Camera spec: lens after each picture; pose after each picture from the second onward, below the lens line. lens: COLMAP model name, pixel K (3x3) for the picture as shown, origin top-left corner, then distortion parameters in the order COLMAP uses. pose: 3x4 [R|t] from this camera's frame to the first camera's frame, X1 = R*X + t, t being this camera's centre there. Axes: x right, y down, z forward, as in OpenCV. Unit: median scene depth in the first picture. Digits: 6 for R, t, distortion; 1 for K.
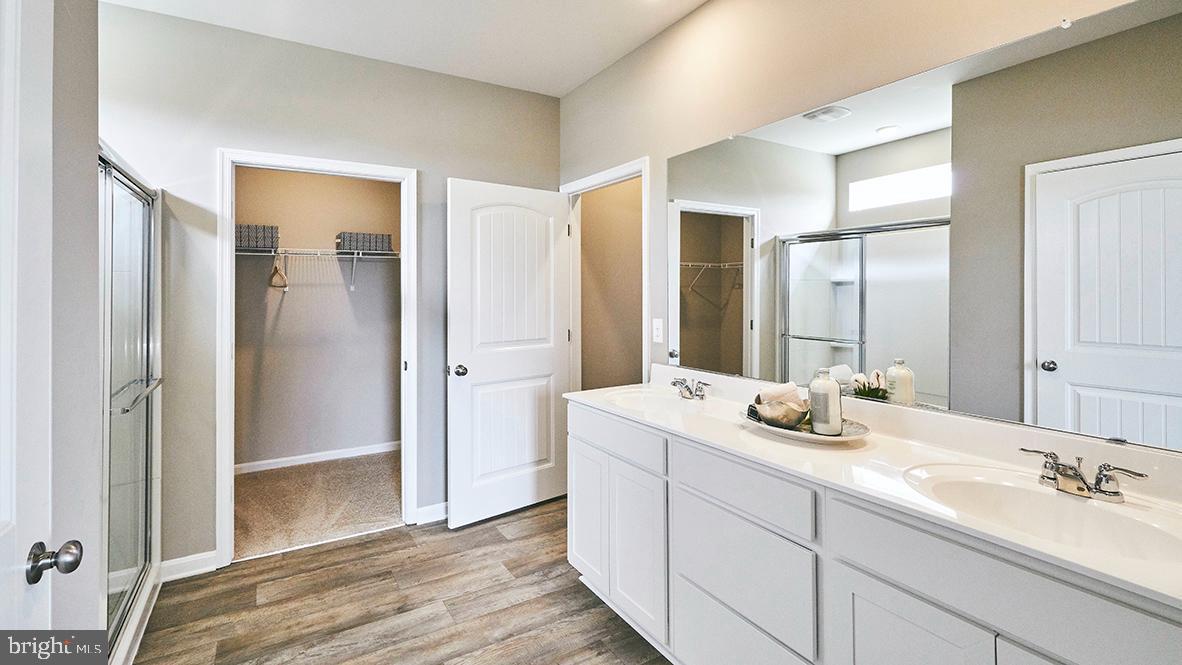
lens RADIAL K [[542.0, 0, 590.8], [0, 542.0, 287.5], [0, 0, 1]] dist [-0.000363, 0.000049]
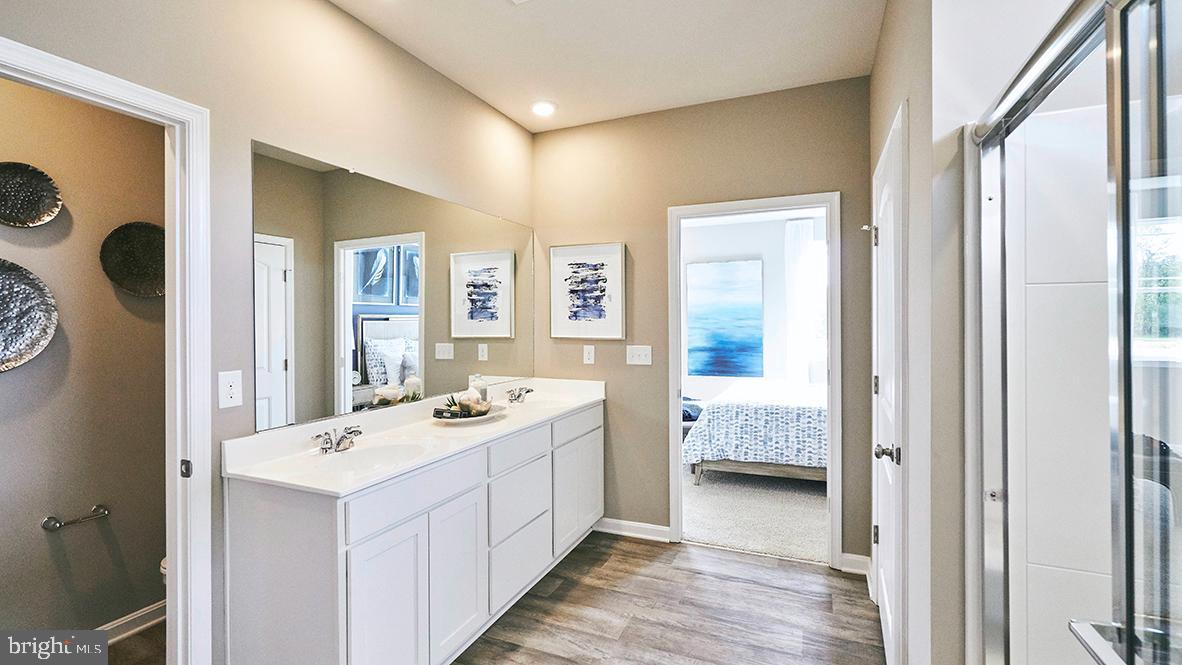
lens RADIAL K [[517.8, 0, 586.0], [0, 517.8, 306.1], [0, 0, 1]] dist [-0.000331, 0.000286]
pose [[-0.574907, 0.037842, 0.817343, -0.986786], [0.002289, 0.999000, -0.044643, 0.013729], [-0.818216, -0.023795, -0.574419, 1.565669]]
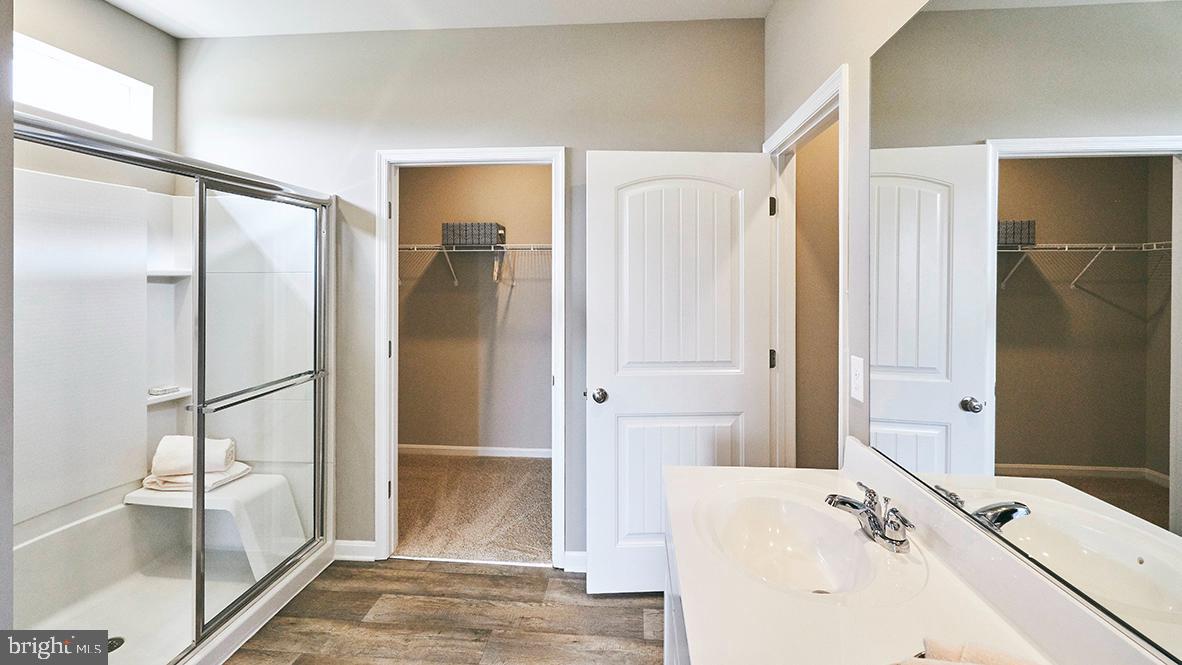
lens RADIAL K [[537.3, 0, 586.2], [0, 537.3, 274.8], [0, 0, 1]] dist [0.001641, 0.000420]
pose [[0.803006, 0.005116, -0.595949, 0.219160], [-0.002478, 0.999983, 0.005245, -0.027007], [0.595966, -0.002735, 0.803005, 0.388336]]
